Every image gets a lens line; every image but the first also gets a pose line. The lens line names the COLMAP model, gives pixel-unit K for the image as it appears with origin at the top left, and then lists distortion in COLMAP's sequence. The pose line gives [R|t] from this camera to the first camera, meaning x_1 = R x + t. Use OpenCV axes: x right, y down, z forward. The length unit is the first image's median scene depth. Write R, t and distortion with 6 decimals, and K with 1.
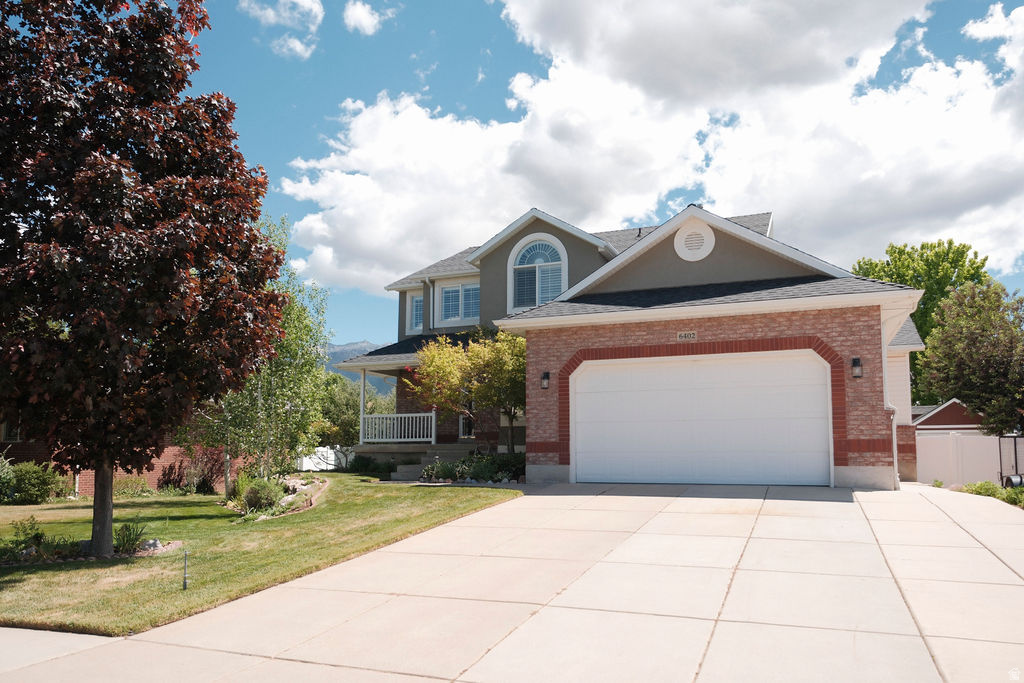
lens RADIAL K [[694.5, 0, 514.0], [0, 694.5, 401.7], [0, 0, 1]] dist [0.005132, 0.003991]
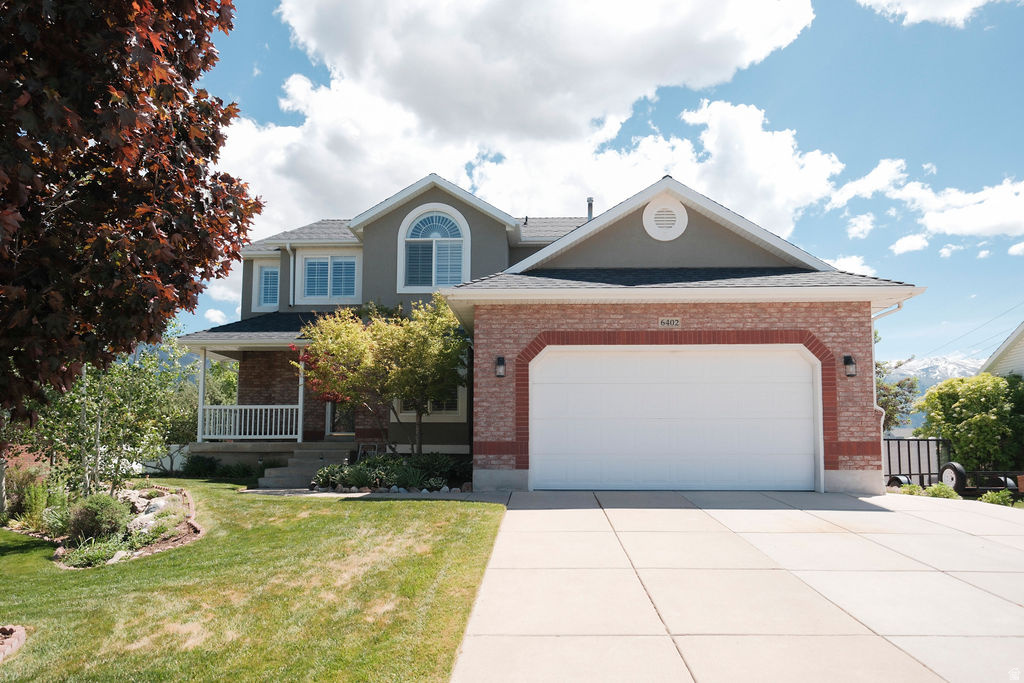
lens RADIAL K [[636.8, 0, 506.9], [0, 636.8, 414.4], [0, 0, 1]] dist [0.003473, 0.000237]
pose [[0.943154, 0.021938, 0.331631, -0.194179], [-0.027623, 0.999541, 0.012438, 0.015959], [-0.331206, -0.020892, 0.943327, 0.280874]]
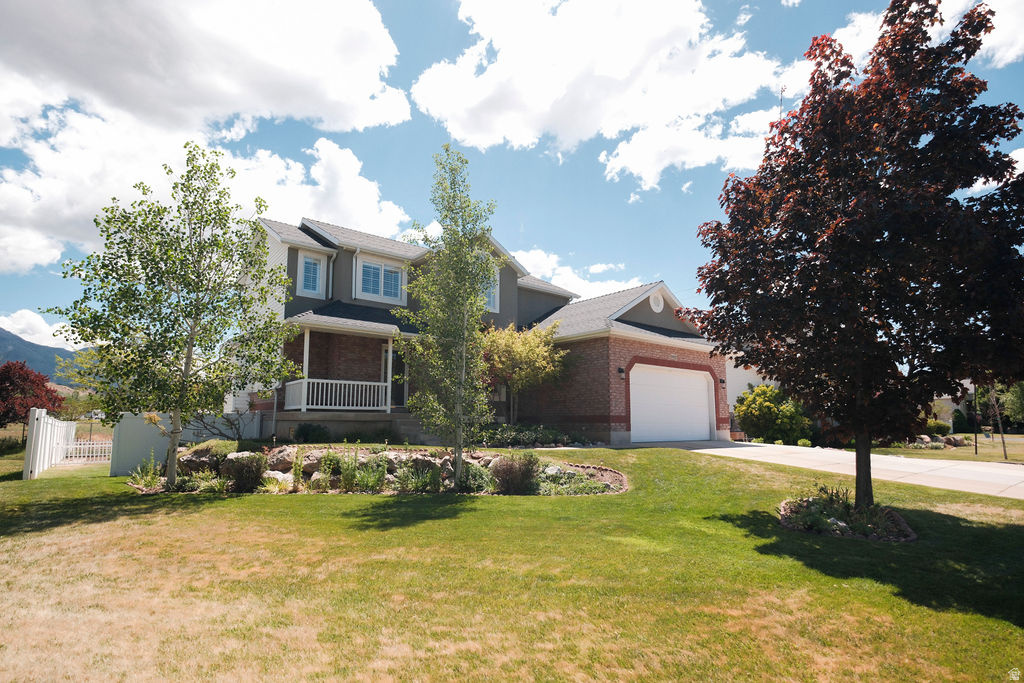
lens RADIAL K [[529.7, 0, 512.0], [0, 529.7, 341.5], [0, 0, 1]] dist [-0.005667, -0.000298]
pose [[0.477922, 0.137033, 0.867648, -1.040935], [-0.070411, 0.990555, -0.117660, 0.050539], [-0.875576, -0.004859, 0.483056, 0.652767]]
